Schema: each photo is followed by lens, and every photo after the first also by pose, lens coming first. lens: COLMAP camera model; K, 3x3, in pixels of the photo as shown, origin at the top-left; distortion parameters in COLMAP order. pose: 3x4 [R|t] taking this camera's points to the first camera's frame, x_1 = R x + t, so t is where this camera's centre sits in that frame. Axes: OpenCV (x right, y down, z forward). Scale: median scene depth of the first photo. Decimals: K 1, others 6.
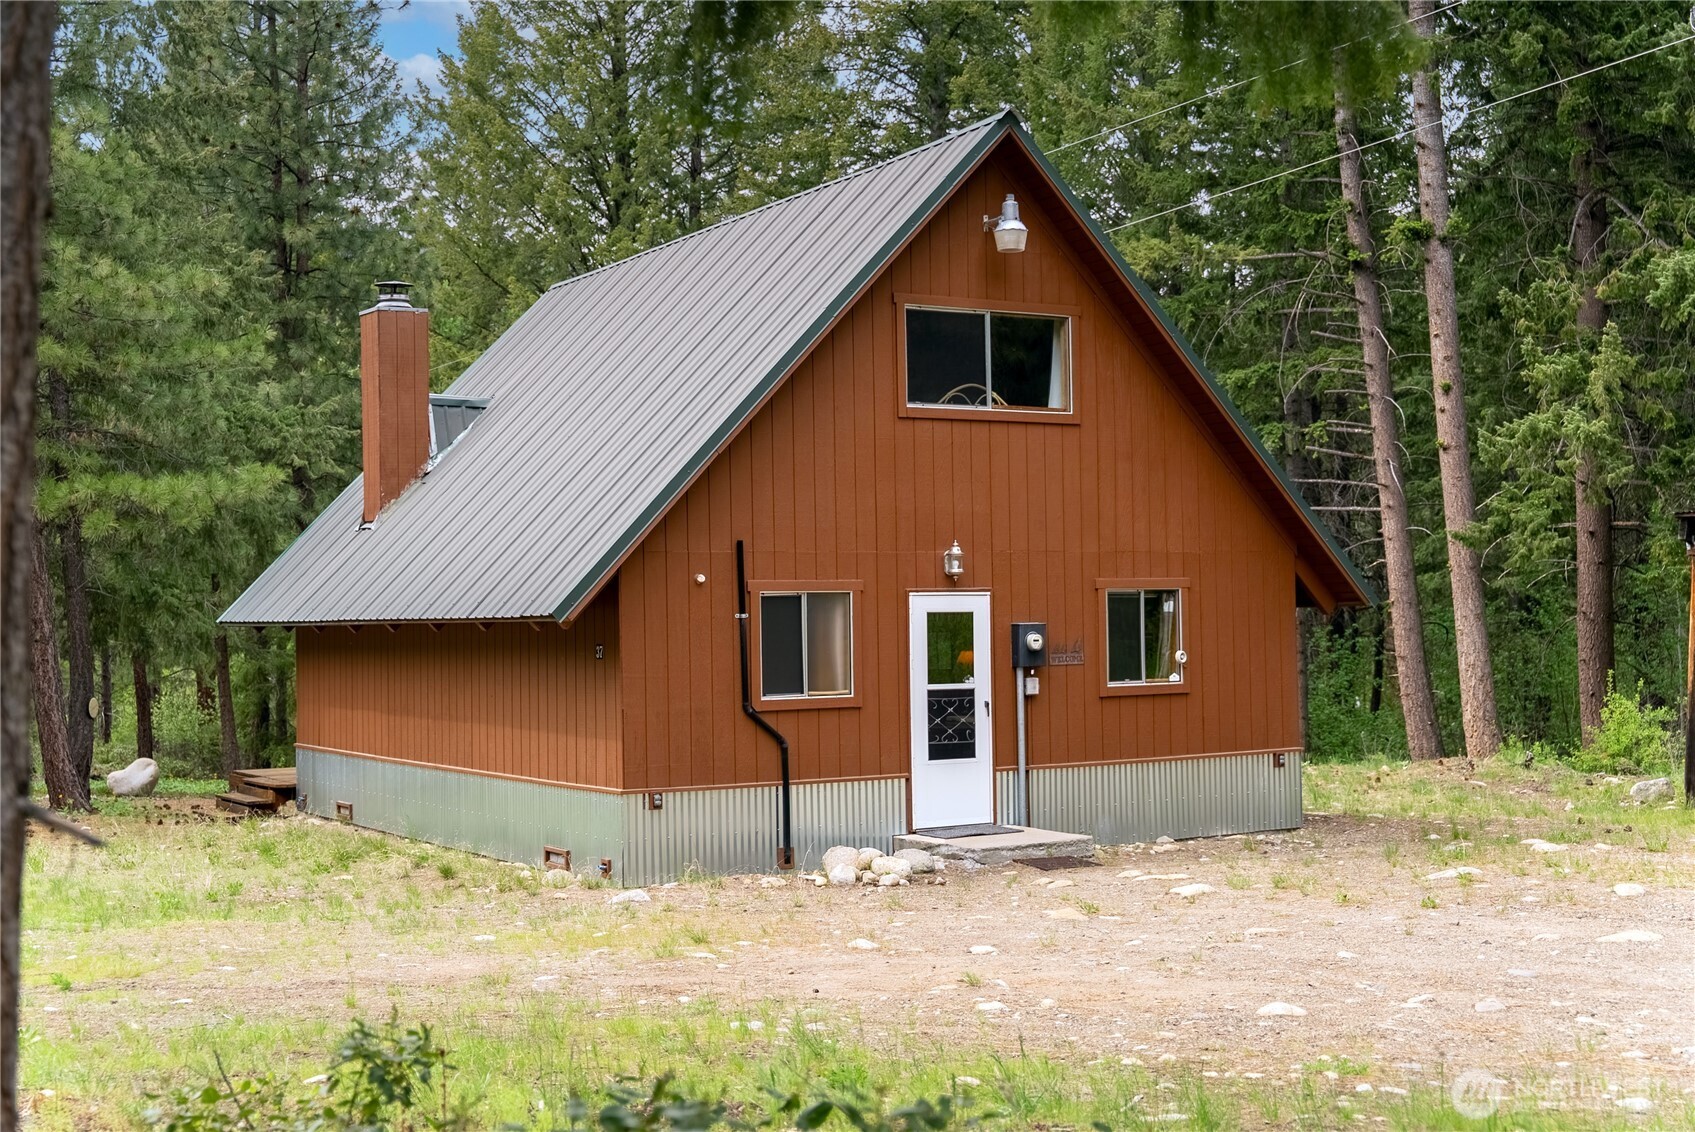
lens RADIAL K [[2033.1, 0, 847.5], [0, 2033.1, 566.0], [0, 0, 1]] dist [-0.026507, -0.021121]
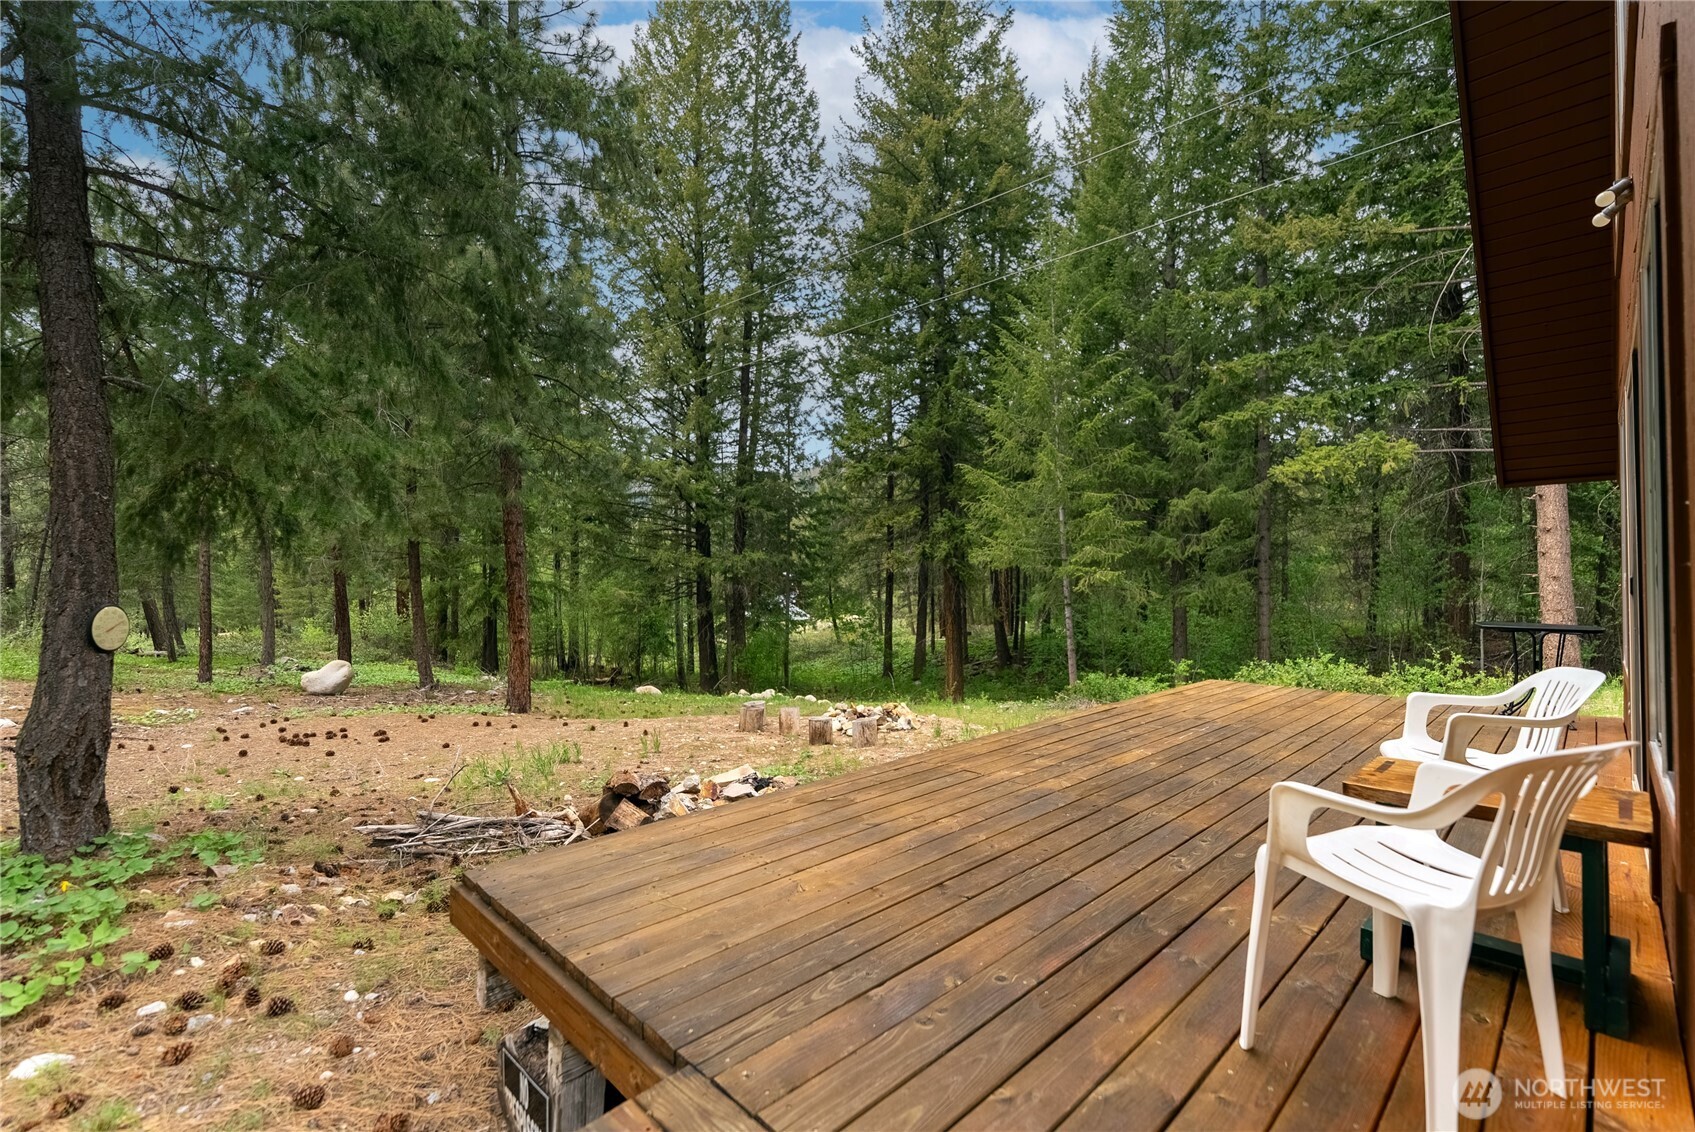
lens RADIAL K [[749.7, 0, 847.5], [0, 749.7, 566.0], [0, 0, 1]] dist [0.000076, 0.000005]
pose [[0.974898, 0.018926, 0.221847, -0.400256], [-0.020276, 0.999787, 0.003810, 0.084572], [-0.221728, -0.008213, 0.975074, 1.298617]]
